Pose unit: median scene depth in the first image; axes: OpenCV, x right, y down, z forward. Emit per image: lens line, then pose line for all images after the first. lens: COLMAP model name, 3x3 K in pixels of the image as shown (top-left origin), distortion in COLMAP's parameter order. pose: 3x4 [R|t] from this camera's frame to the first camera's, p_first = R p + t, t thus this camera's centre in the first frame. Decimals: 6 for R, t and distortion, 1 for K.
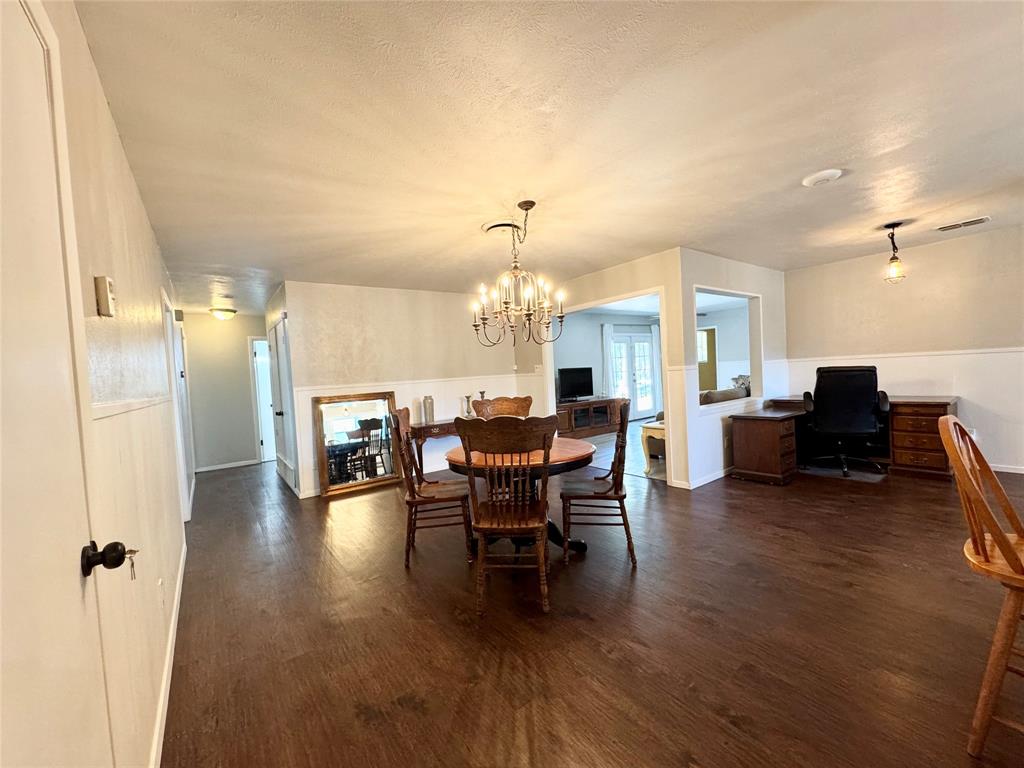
lens RADIAL K [[409.1, 0, 509.7], [0, 409.1, 382.4], [0, 0, 1]] dist [0.000223, 0.000314]
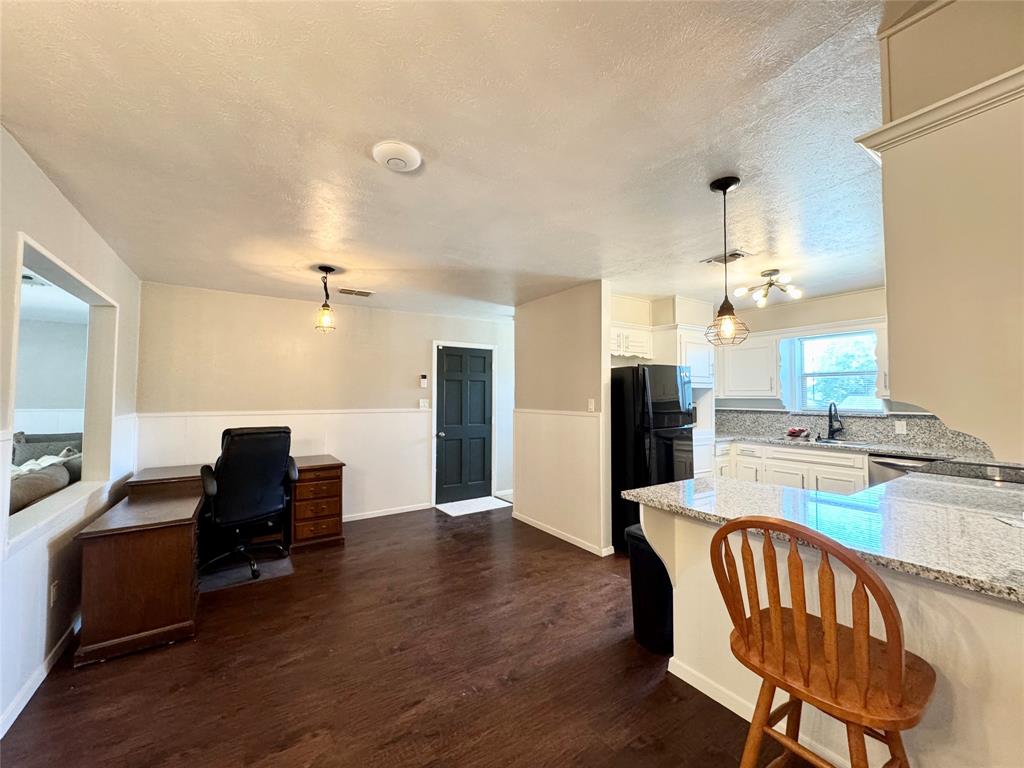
lens RADIAL K [[409.1, 0, 509.7], [0, 409.1, 382.4], [0, 0, 1]] dist [0.000223, 0.000314]
pose [[0.060289, 0.094484, 0.993699, 0.085701], [0.026388, 0.995011, -0.096209, -0.036452], [-0.997832, 0.032022, 0.057495, 0.497076]]
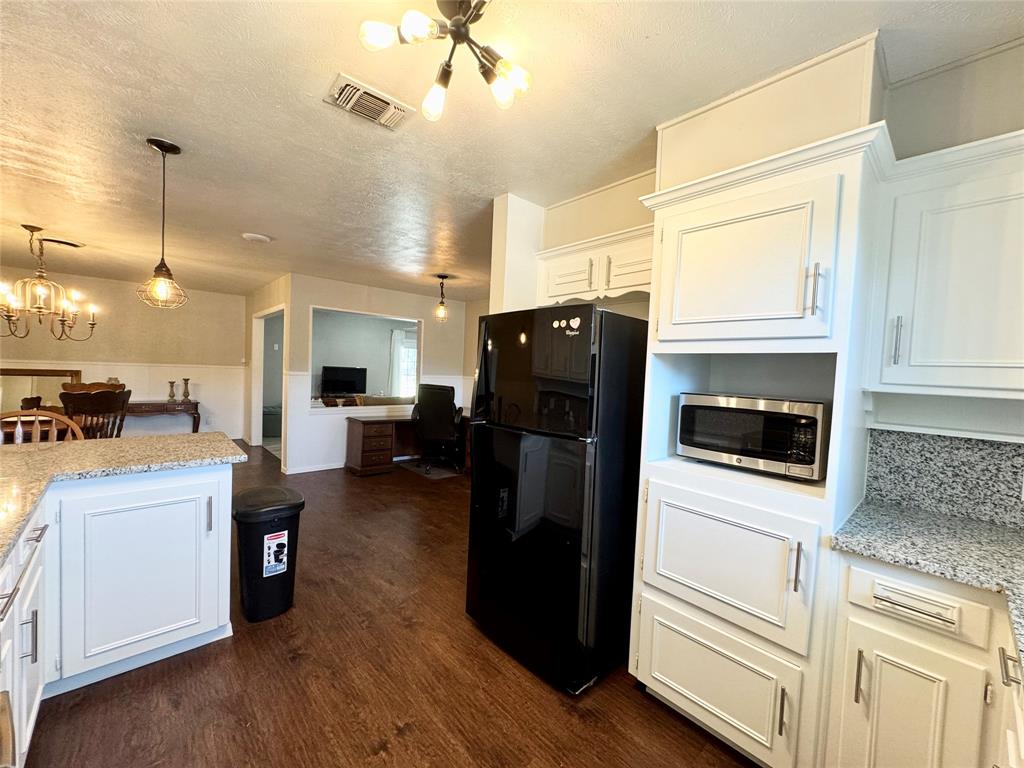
lens RADIAL K [[409.1, 0, 509.7], [0, 409.1, 382.4], [0, 0, 1]] dist [0.000223, 0.000314]
pose [[0.990190, 0.095032, 0.102434, 0.930630], [-0.095145, 0.995456, -0.003794, -0.064508], [-0.102329, -0.005990, 0.994733, -0.254271]]
